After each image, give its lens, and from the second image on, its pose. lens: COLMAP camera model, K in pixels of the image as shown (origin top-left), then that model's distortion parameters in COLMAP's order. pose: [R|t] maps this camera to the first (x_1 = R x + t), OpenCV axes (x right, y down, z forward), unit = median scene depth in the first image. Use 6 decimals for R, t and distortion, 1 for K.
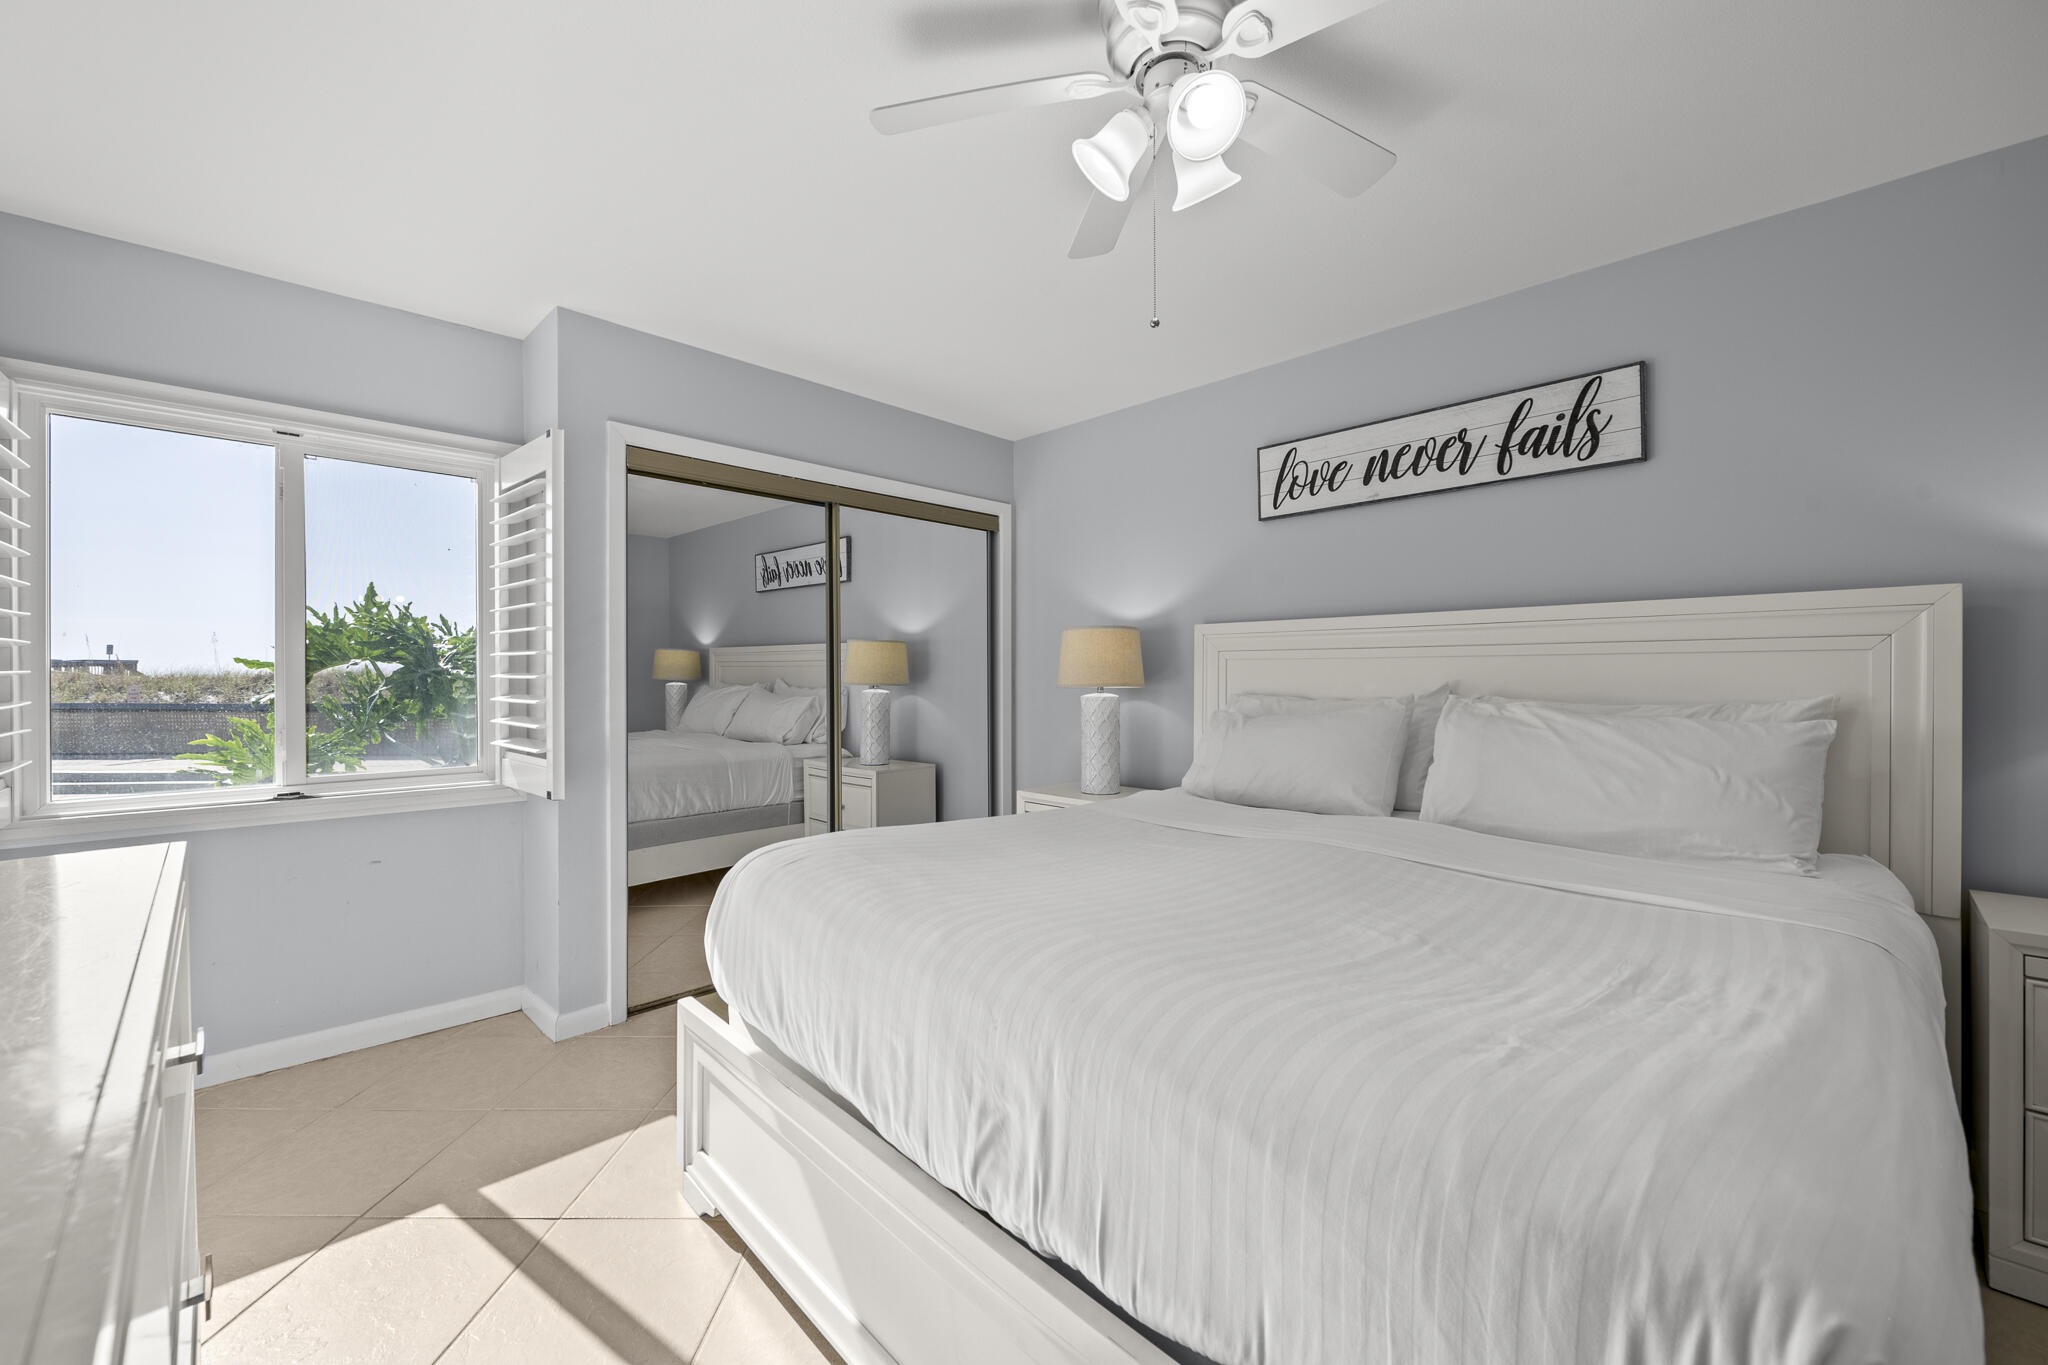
lens RADIAL K [[811.3, 0, 1023.6], [0, 811.3, 677.4], [0, 0, 1]] dist [-0.002005, -0.000590]
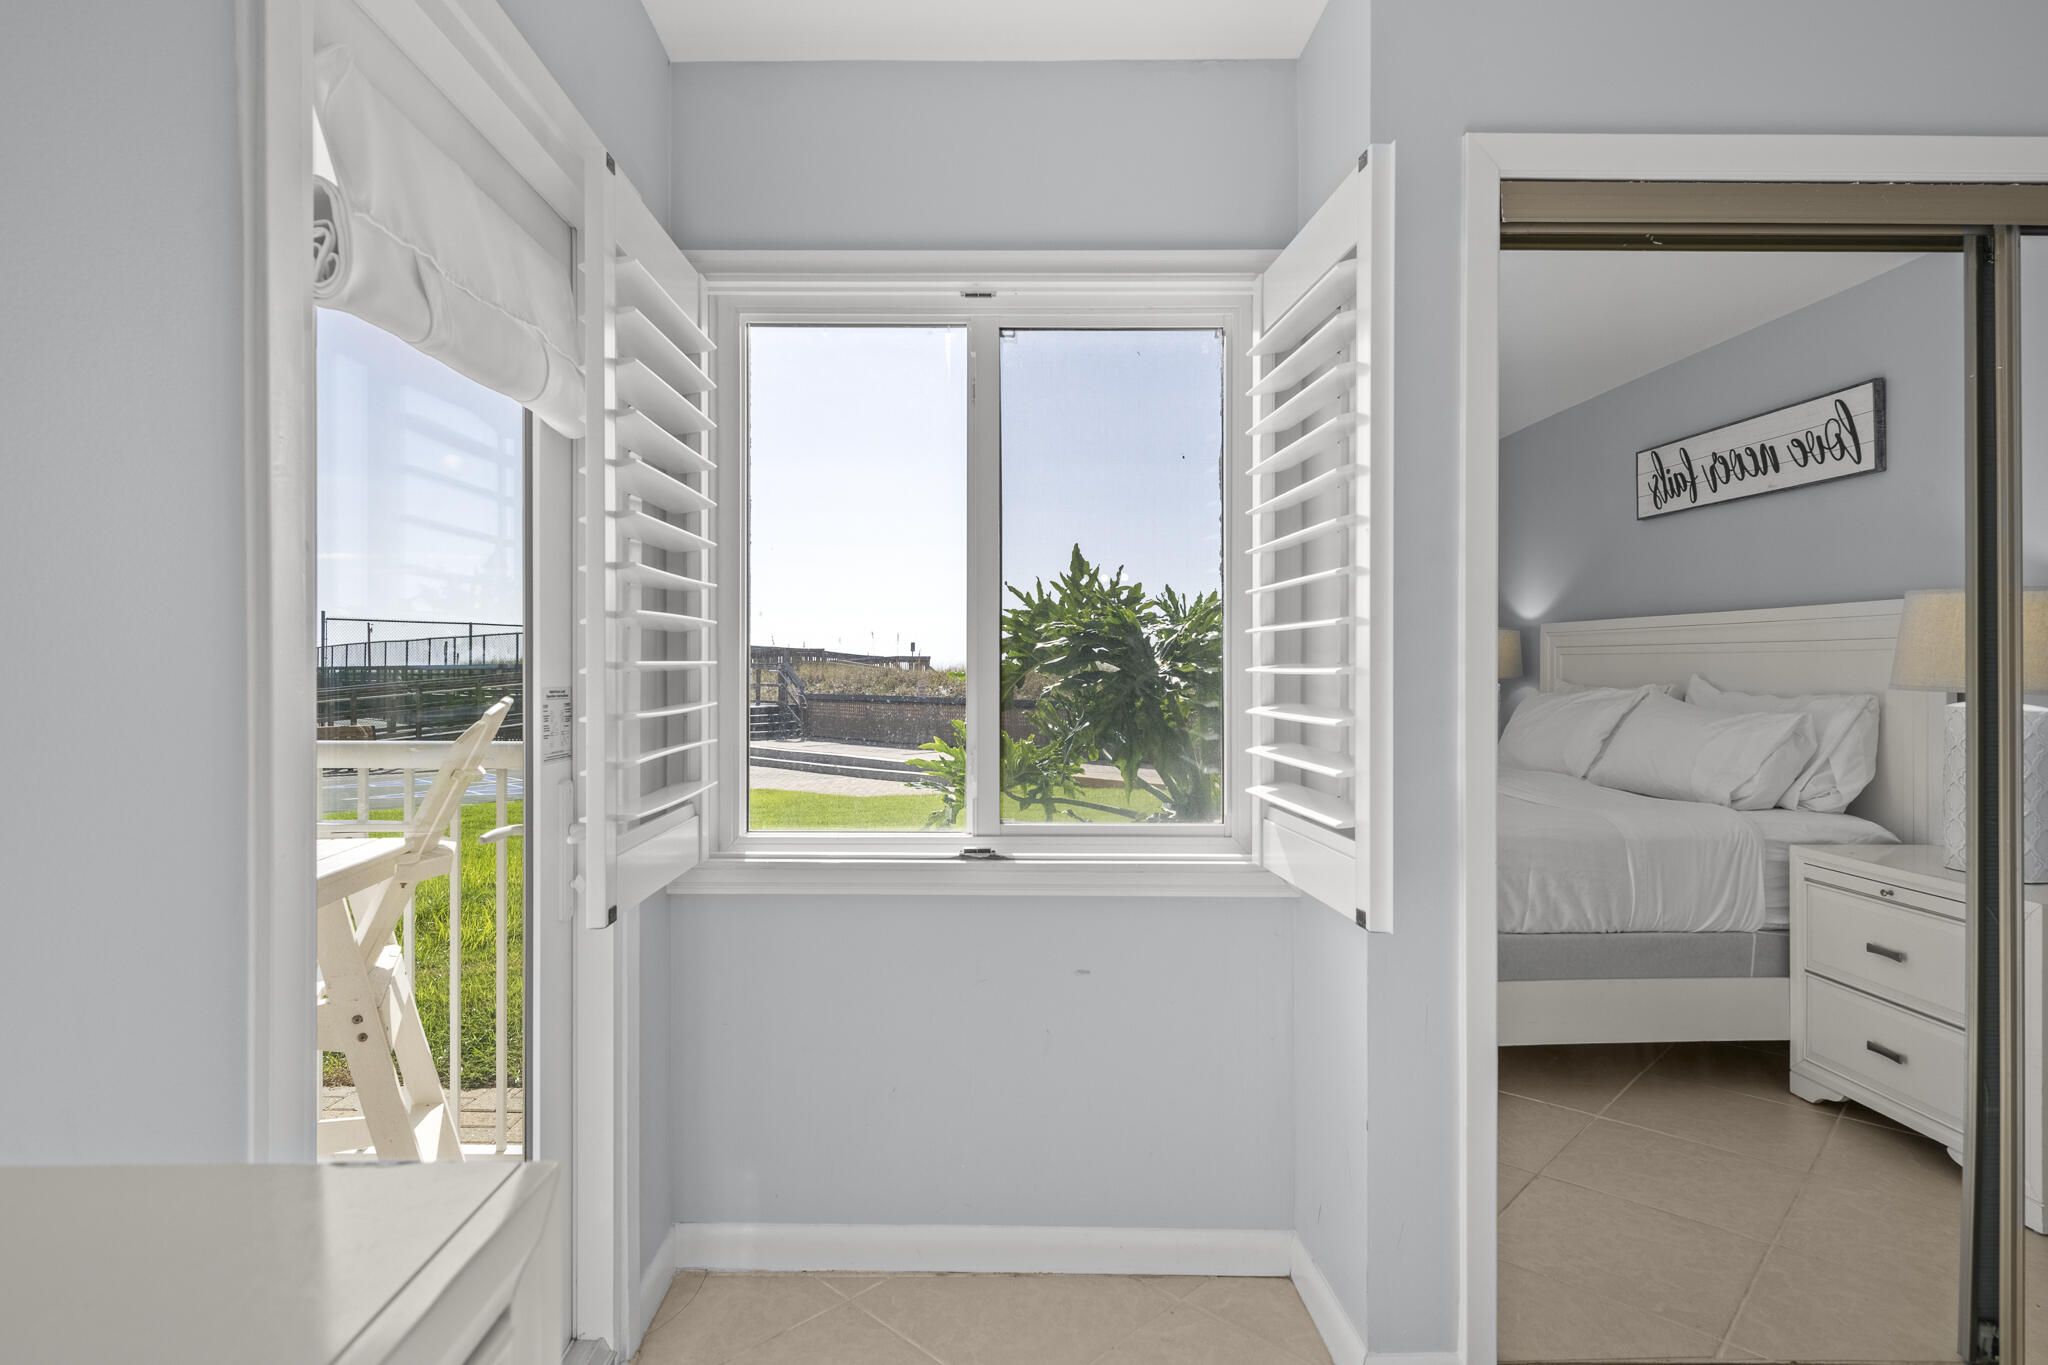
lens RADIAL K [[1098.7, 0, 982.3], [0, 1098.7, 678.9], [0, 0, 1]] dist [0.001275, -0.000023]
pose [[0.707506, 0.006704, -0.706676, -0.246426], [-0.003634, 0.999976, 0.005848, 0.001092], [0.706698, -0.001570, 0.707513, 0.330061]]
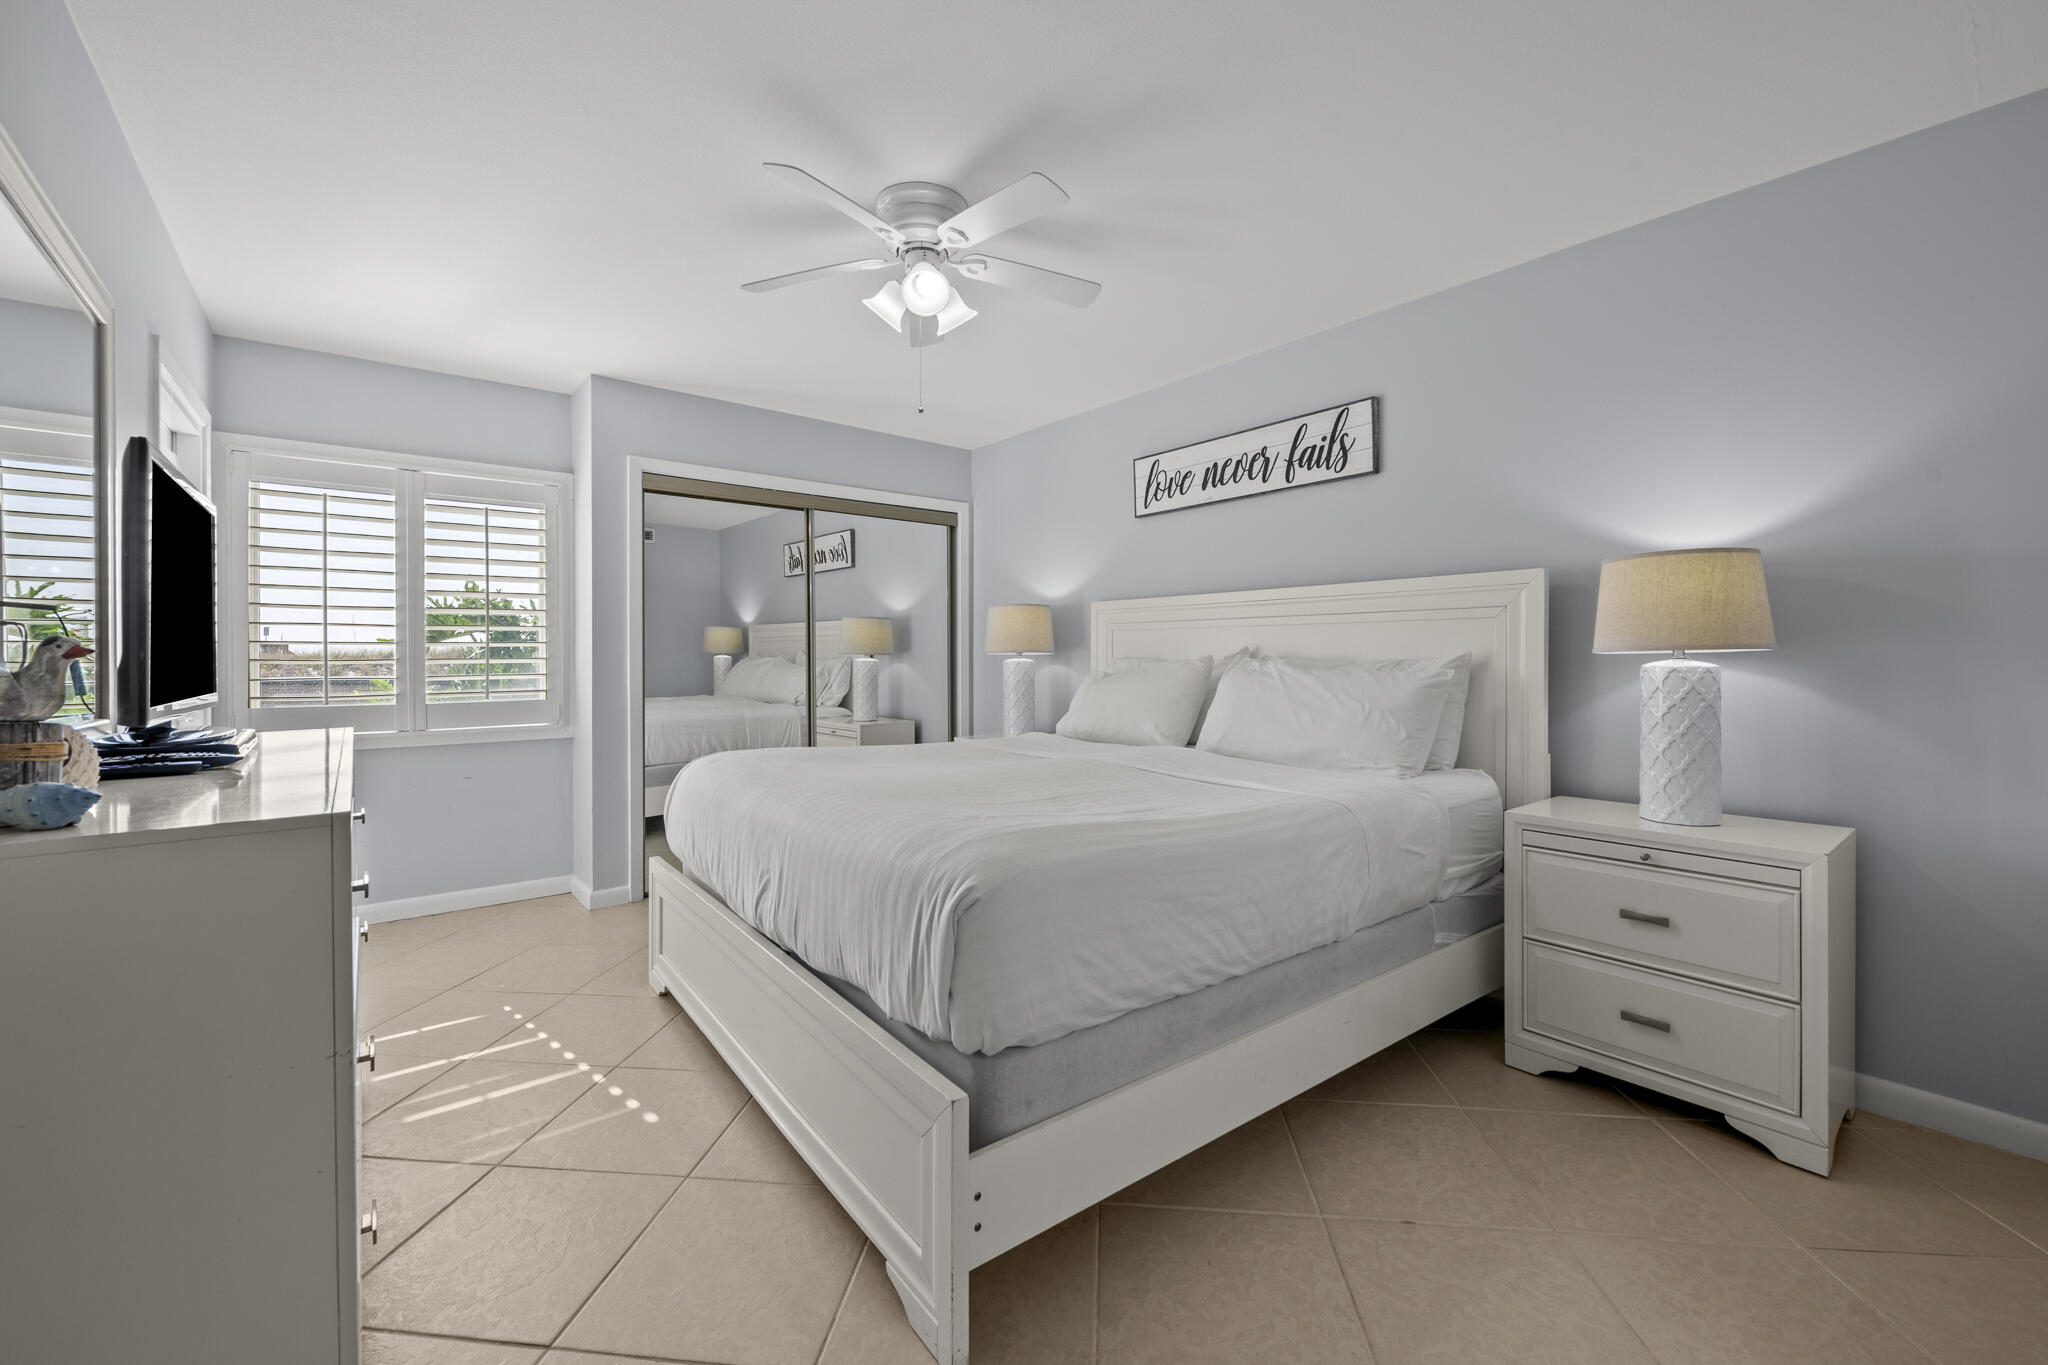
lens RADIAL K [[820.7, 0, 1023.8], [0, 820.7, 653.6], [0, 0, 1]] dist [-0.000896, -0.003841]
pose [[0.995148, -0.001073, -0.098387, 0.269884], [0.000690, 0.999992, -0.003928, 0.019922], [0.098390, 0.003841, 0.995141, -0.286314]]
